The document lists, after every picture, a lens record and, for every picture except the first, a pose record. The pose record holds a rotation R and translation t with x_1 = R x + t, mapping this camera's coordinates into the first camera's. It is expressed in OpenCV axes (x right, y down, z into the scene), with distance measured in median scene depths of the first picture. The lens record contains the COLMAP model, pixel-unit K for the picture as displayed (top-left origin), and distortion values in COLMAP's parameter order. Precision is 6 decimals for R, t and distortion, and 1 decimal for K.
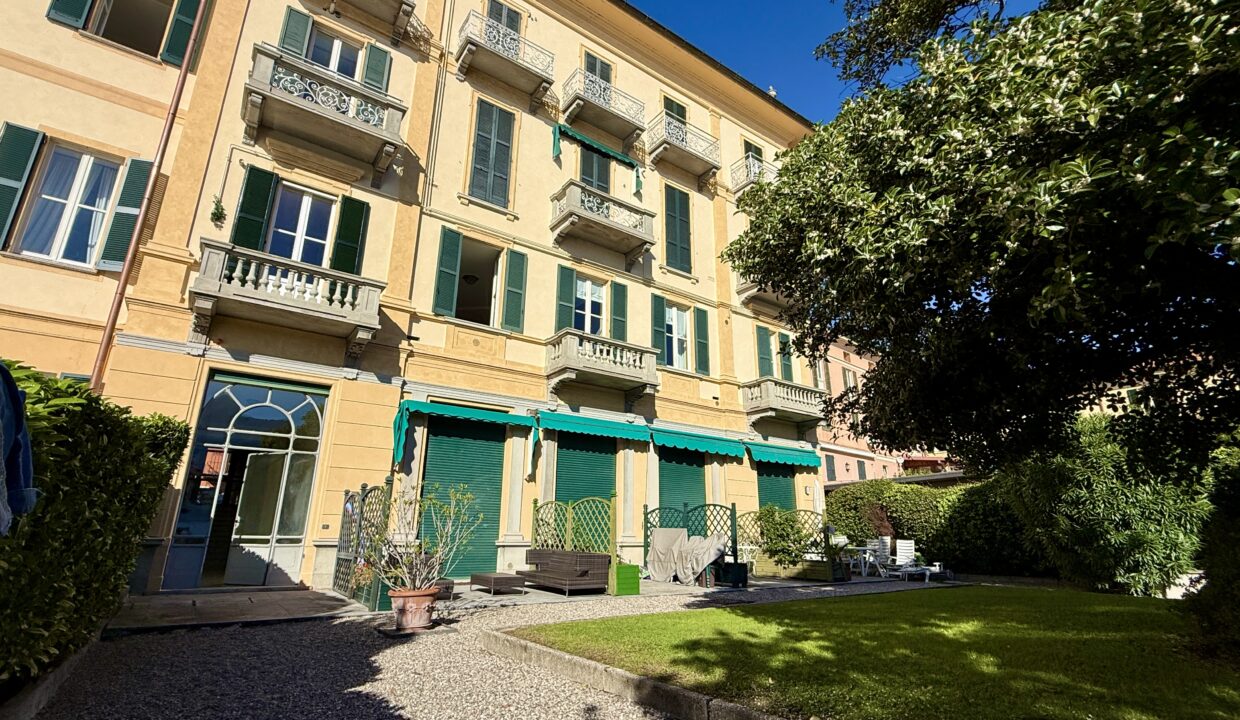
lens RADIAL K [[579.1, 0, 621.1], [0, 579.1, 360.8], [0, 0, 1]] dist [0.000911, -0.000540]
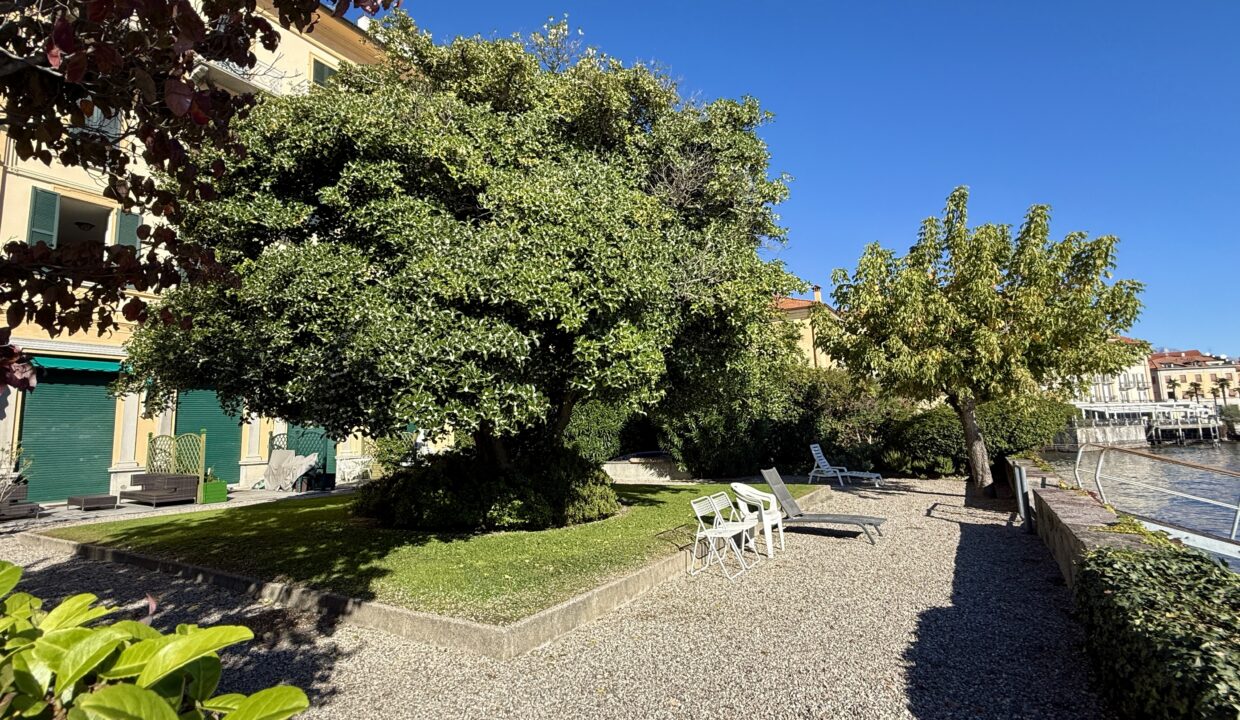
lens RADIAL K [[579.1, 0, 619.5], [0, 579.1, 360.6], [0, 0, 1]] dist [0.000911, -0.000540]
pose [[0.924692, 0.010012, 0.380585, 0.306498], [-0.072769, 0.985871, 0.150871, -0.168641], [-0.373697, -0.167204, 0.912356, -0.457476]]
